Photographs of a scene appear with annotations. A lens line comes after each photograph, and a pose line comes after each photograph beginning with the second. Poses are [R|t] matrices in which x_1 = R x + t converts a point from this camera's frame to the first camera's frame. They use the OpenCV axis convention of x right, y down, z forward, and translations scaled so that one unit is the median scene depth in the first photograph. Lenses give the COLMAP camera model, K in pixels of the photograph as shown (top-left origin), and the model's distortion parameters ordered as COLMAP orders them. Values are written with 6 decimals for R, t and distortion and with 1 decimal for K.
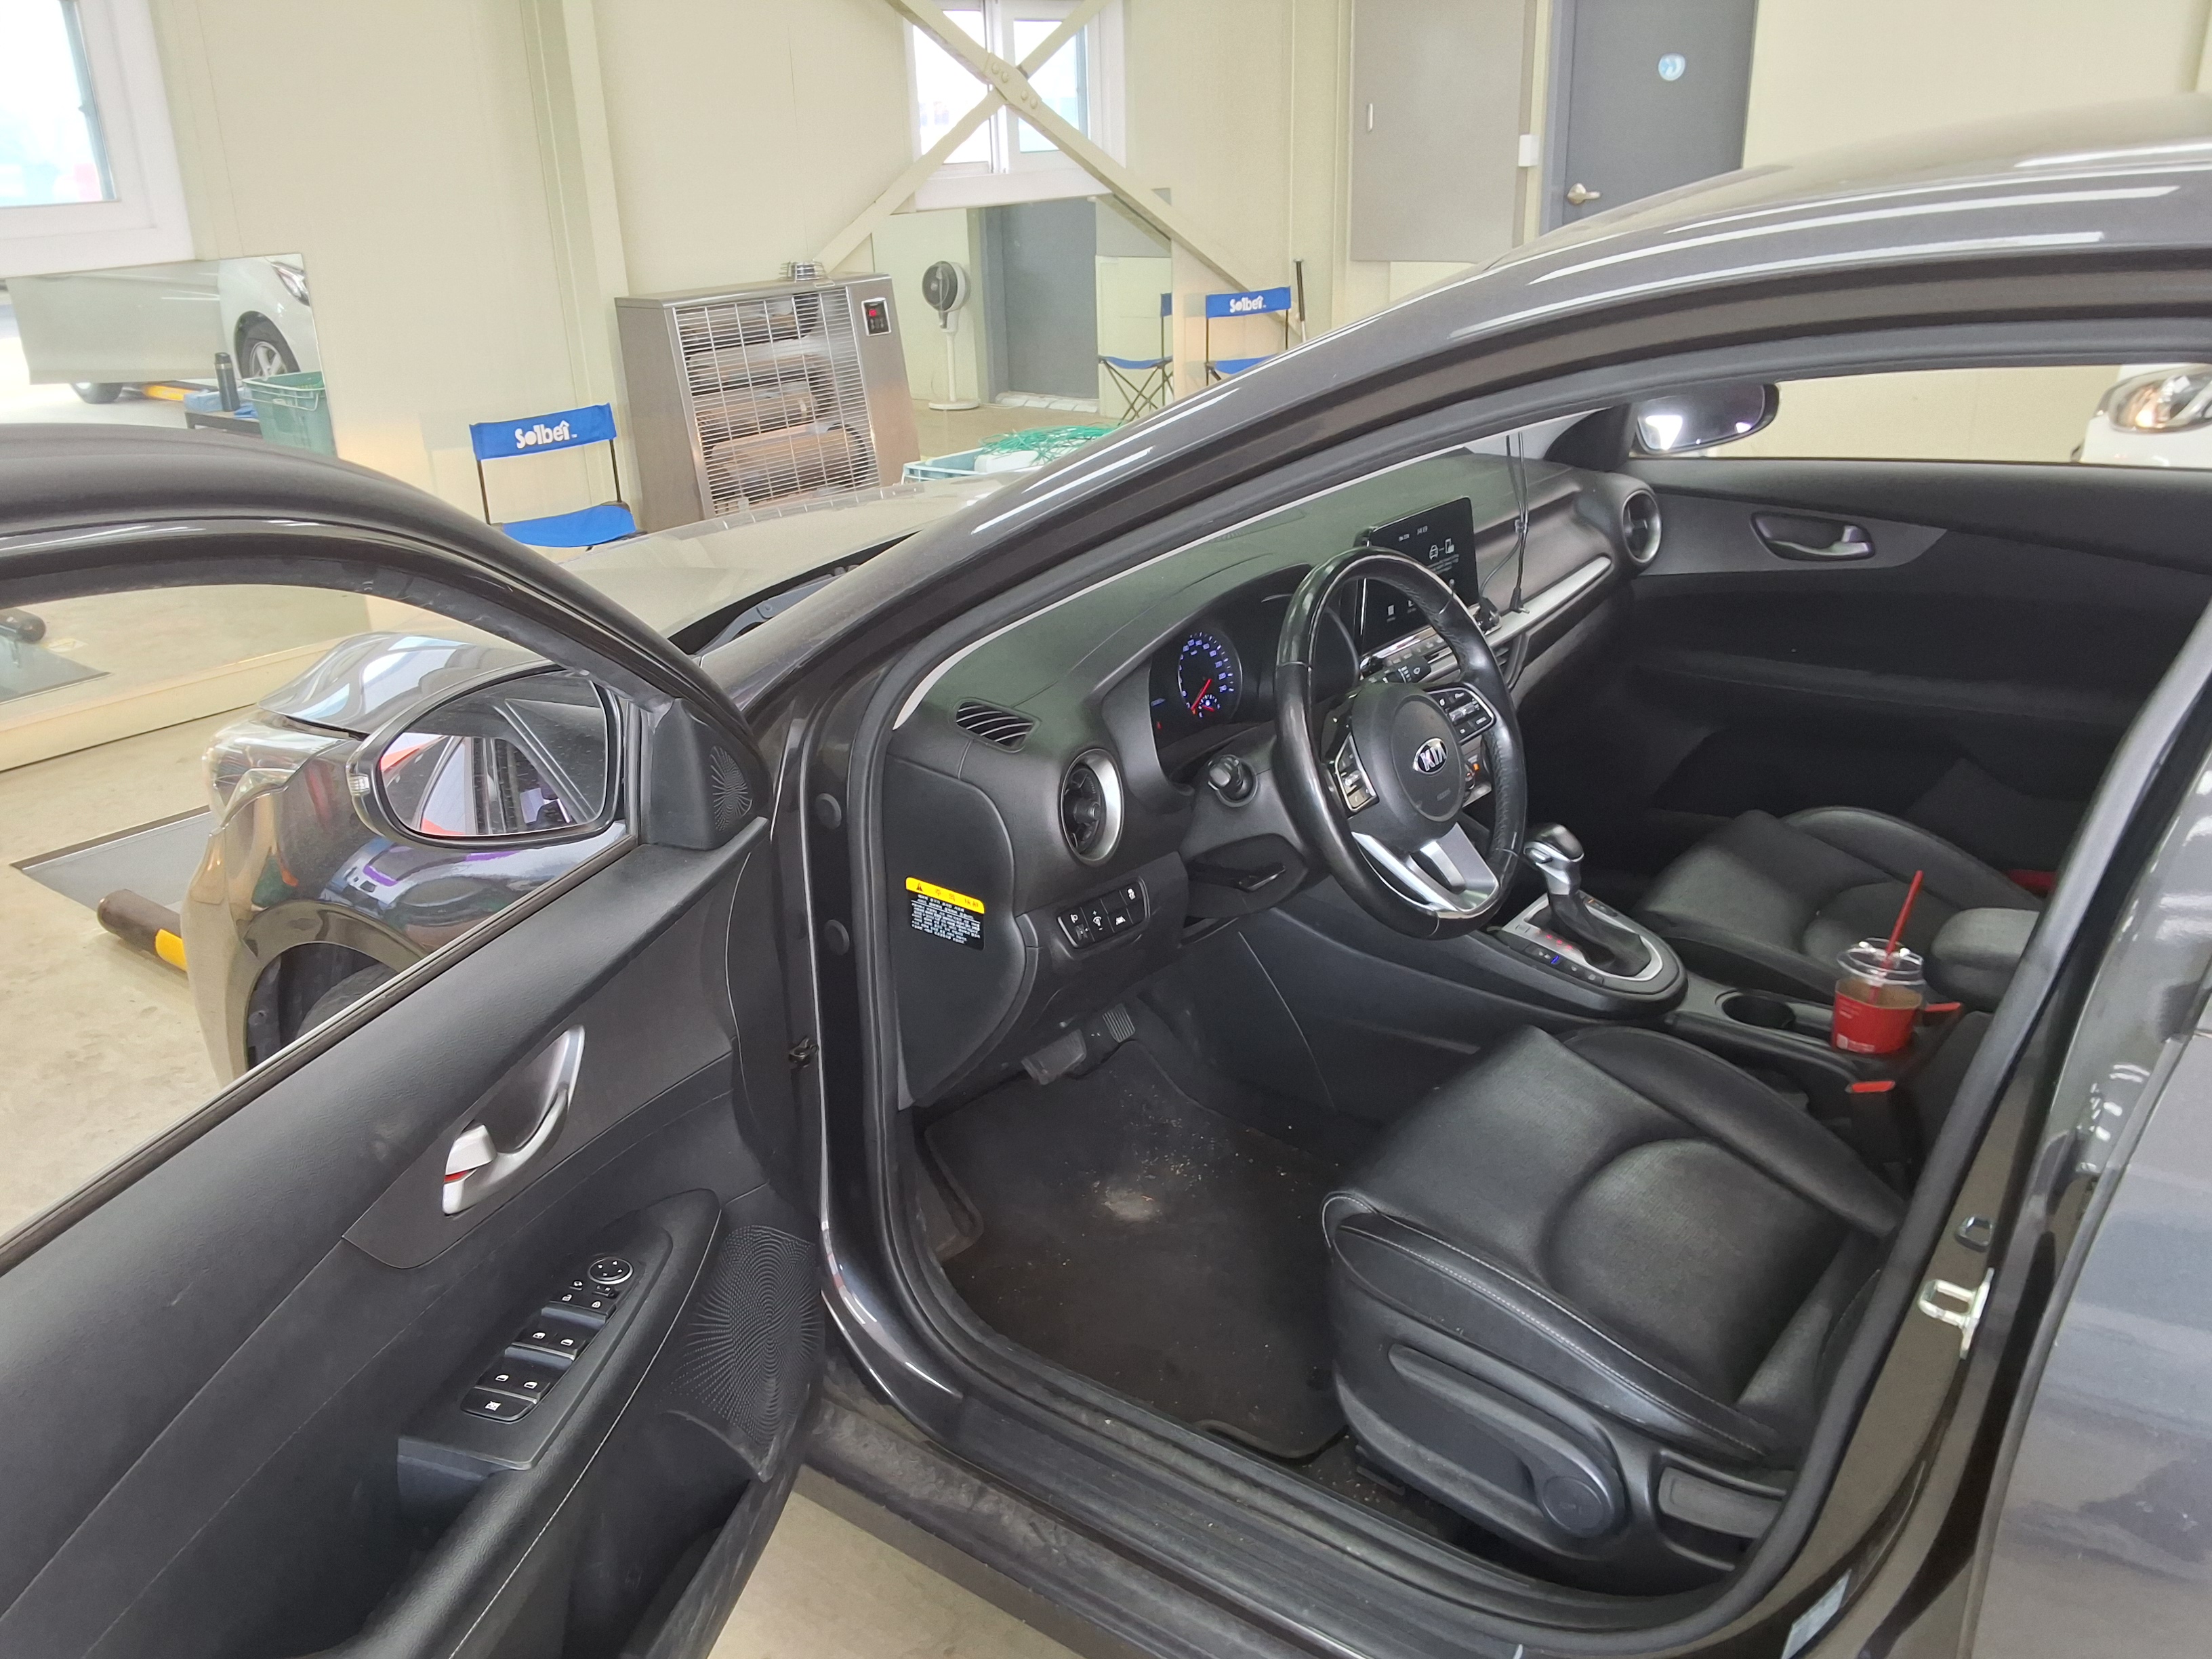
lens RADIAL K [[1793.9, 0, 1096.7], [0, 1793.9, 852.4], [0, 0, 1]] dist [0.128925, -0.196498]
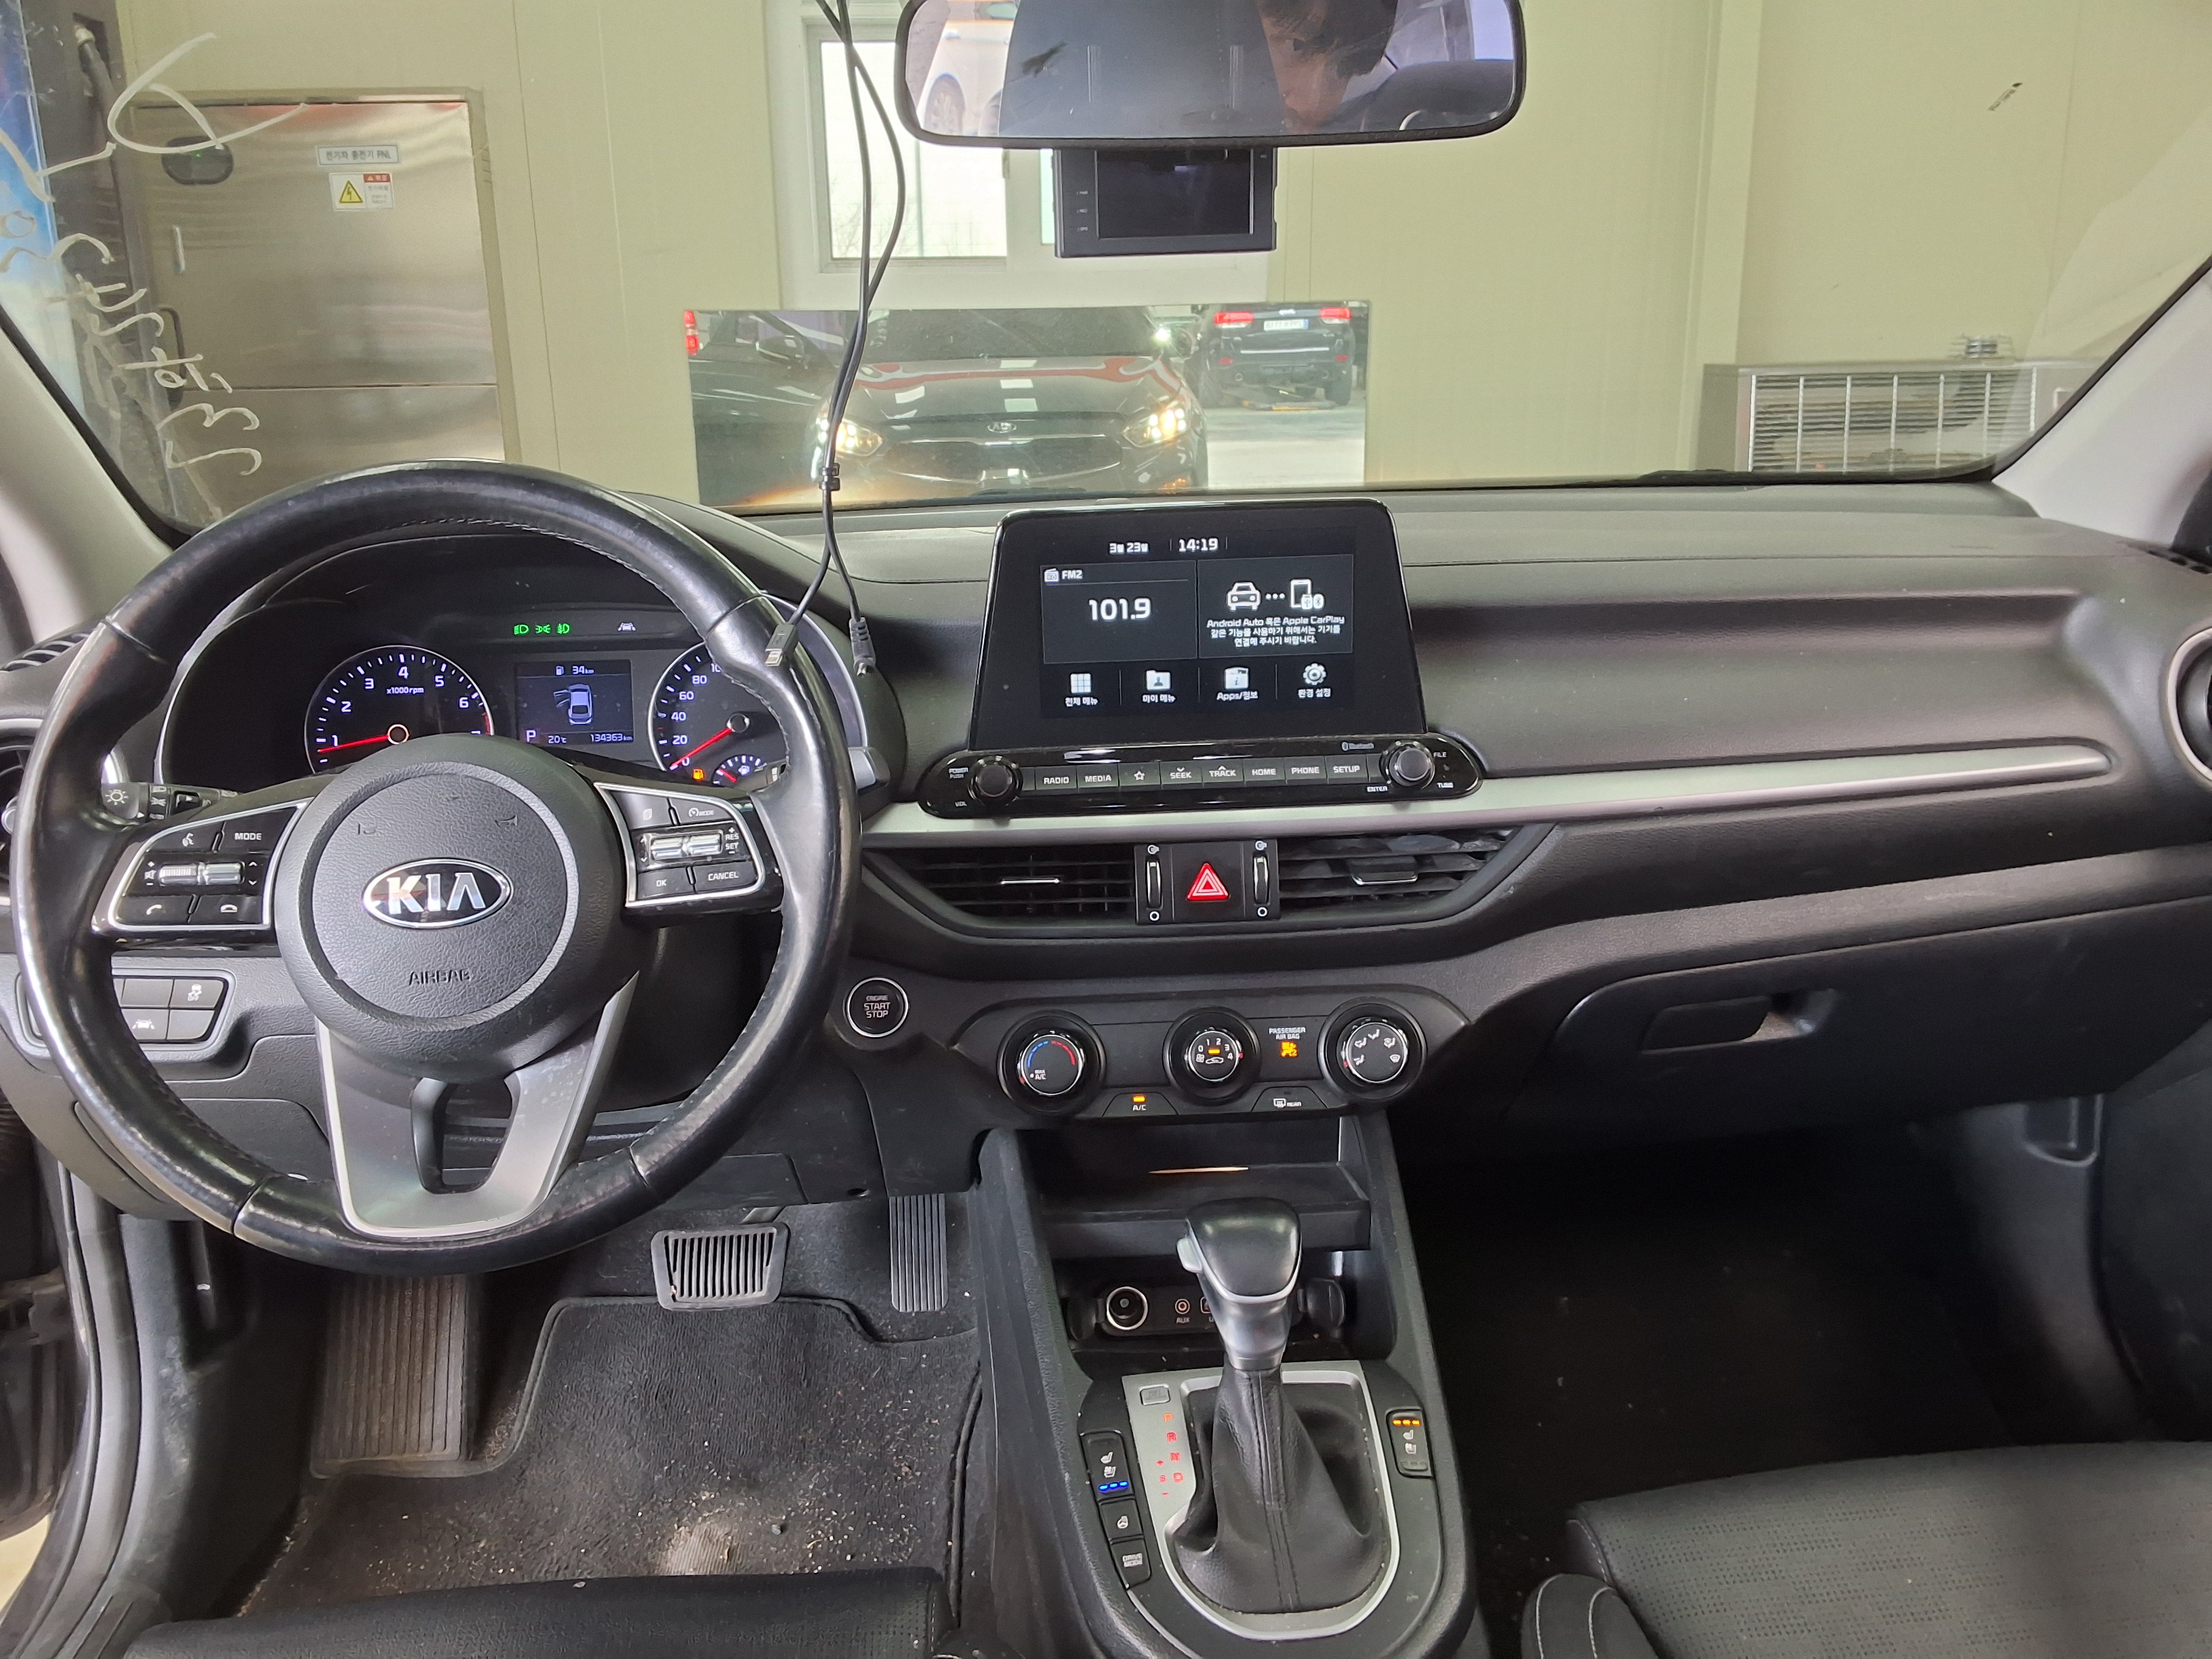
lens RADIAL K [[1793.9, 0, 1096.7], [0, 1793.9, 852.4], [0, 0, 1]] dist [0.128925, -0.196498]
pose [[0.676849, 0.239730, -0.695992, 0.555178], [-0.291909, 0.955378, 0.045195, -0.117987], [0.675770, 0.172576, 0.716626, 0.669214]]
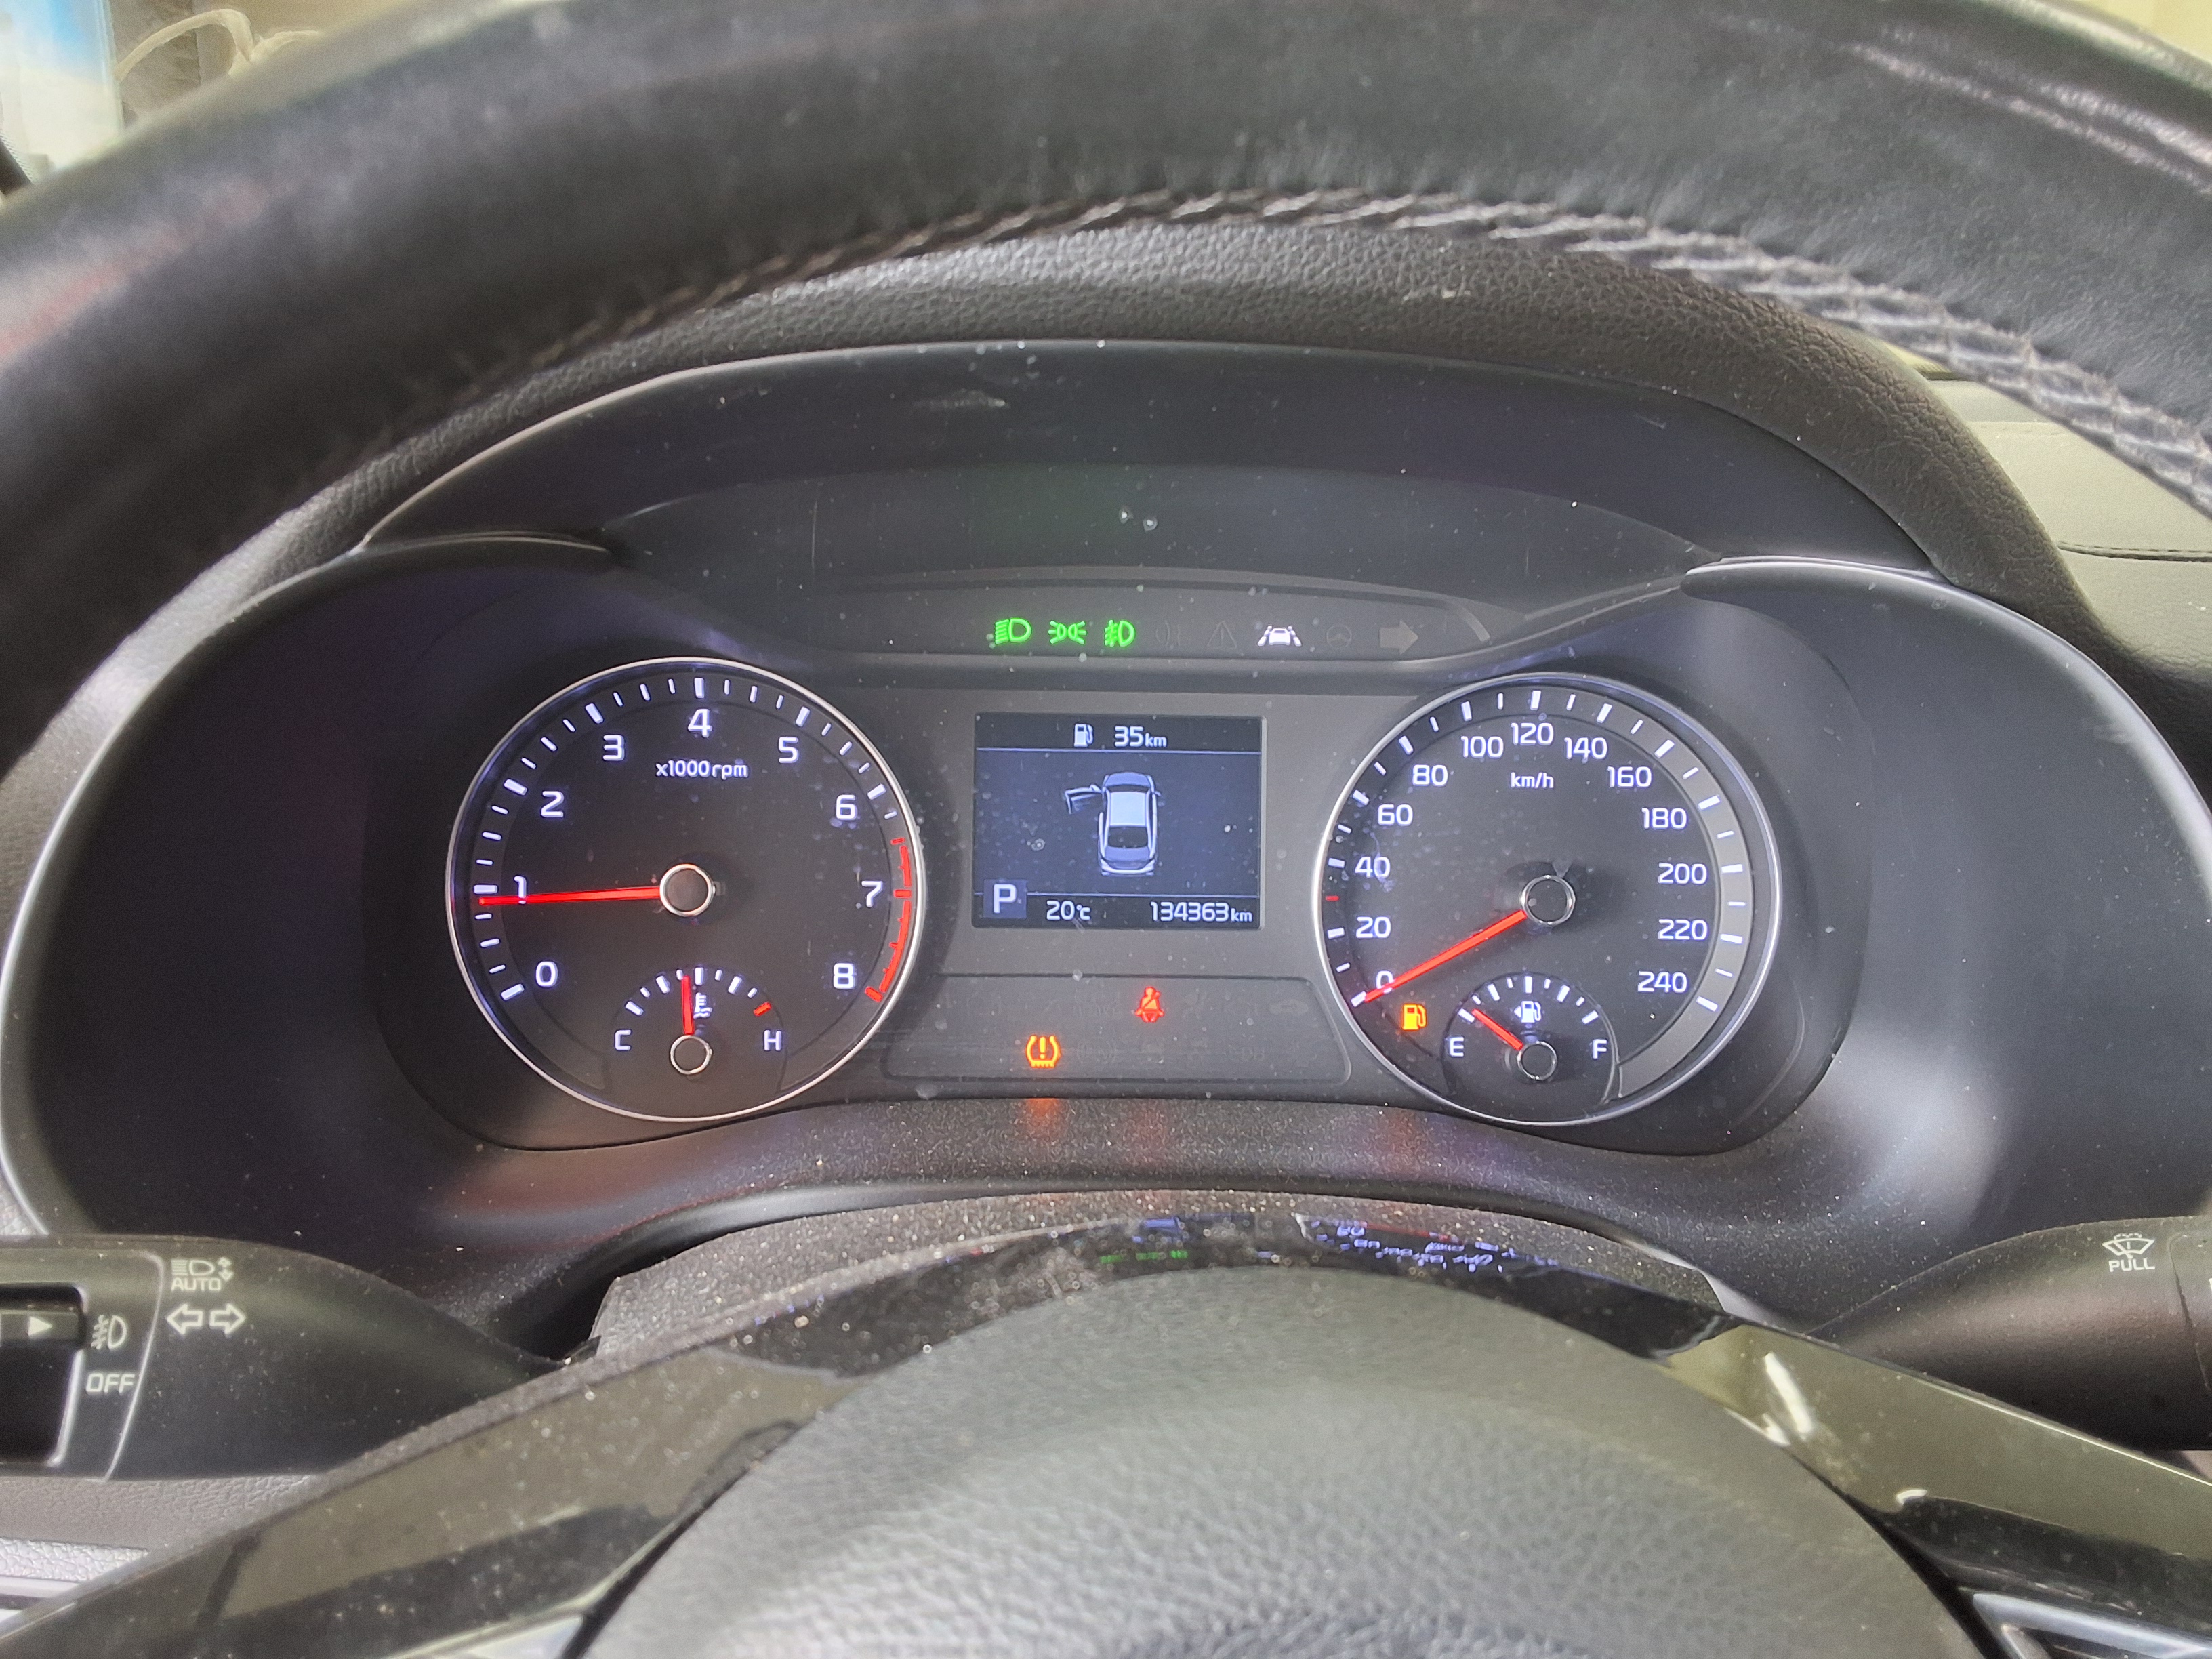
lens RADIAL K [[1793.9, 0, 1096.7], [0, 1793.9, 852.4], [0, 0, 1]] dist [0.128925, -0.196498]
pose [[0.638343, 0.303605, -0.707349, 0.183601], [-0.344753, 0.934376, 0.089928, -0.104252], [0.688232, 0.186456, 0.701121, 0.805240]]
